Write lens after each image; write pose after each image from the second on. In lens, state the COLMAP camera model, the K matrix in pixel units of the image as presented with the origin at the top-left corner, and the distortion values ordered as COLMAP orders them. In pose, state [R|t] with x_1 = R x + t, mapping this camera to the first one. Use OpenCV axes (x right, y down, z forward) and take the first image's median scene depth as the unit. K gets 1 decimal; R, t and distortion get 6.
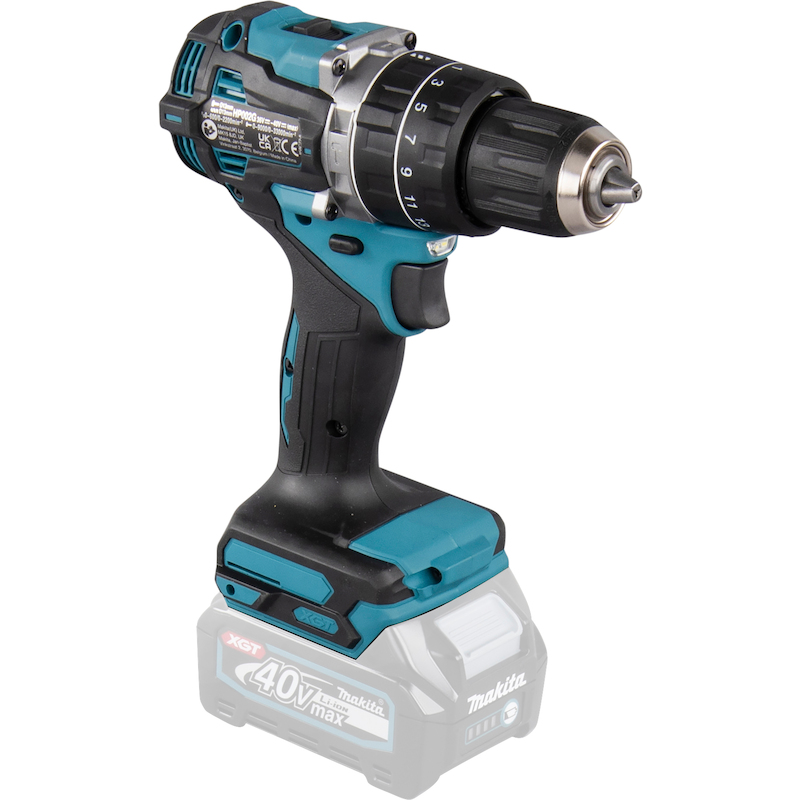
lens RADIAL K [[4102.9, 0, 400.0], [0, 4102.9, 400.0], [0, 0, 1]] dist [1.493527, -10.336152]
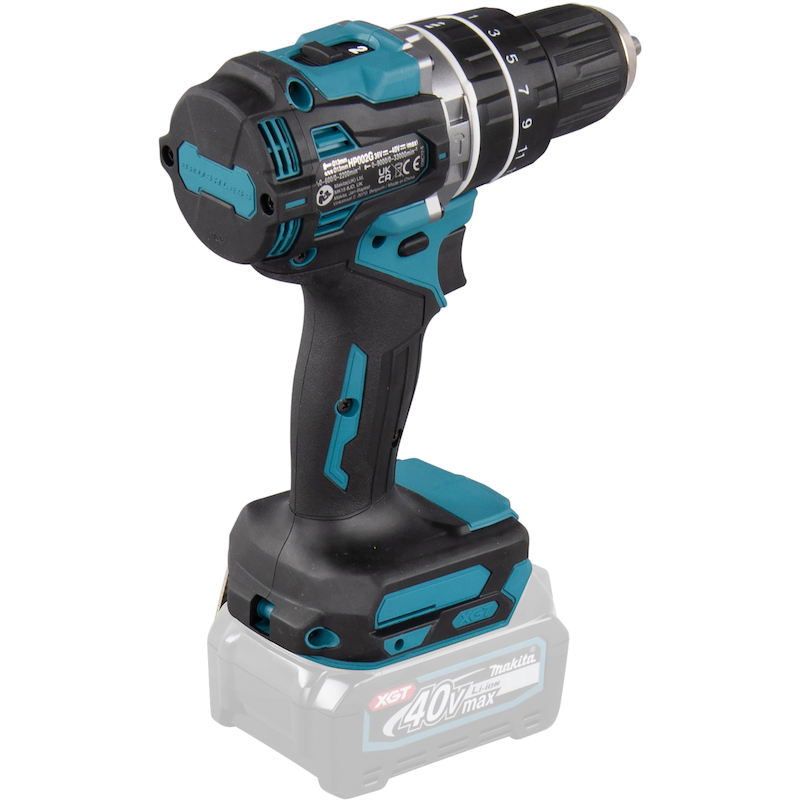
lens RADIAL K [[4102.9, 0, 400.0], [0, 4102.9, 400.0], [0, 0, 1]] dist [1.493527, -10.336152]
pose [[0.200990, -0.417047, 0.886383, -0.878761], [0.354636, 0.874449, 0.331017, -0.324446], [-0.913146, 0.247813, 0.323655, 0.697430]]
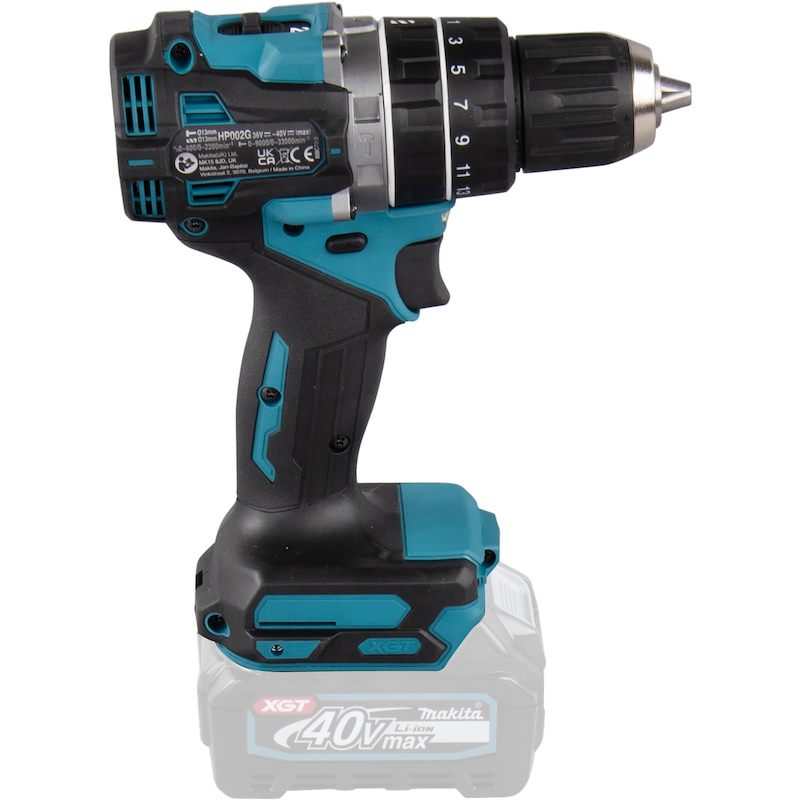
lens RADIAL K [[4102.9, 0, 400.0], [0, 4102.9, 400.0], [0, 0, 1]] dist [1.493527, -10.336152]
pose [[0.757661, -0.285306, 0.586984, -0.555462], [0.278423, 0.954738, 0.104675, -0.097478], [-0.590280, 0.084121, 0.802803, 0.251711]]
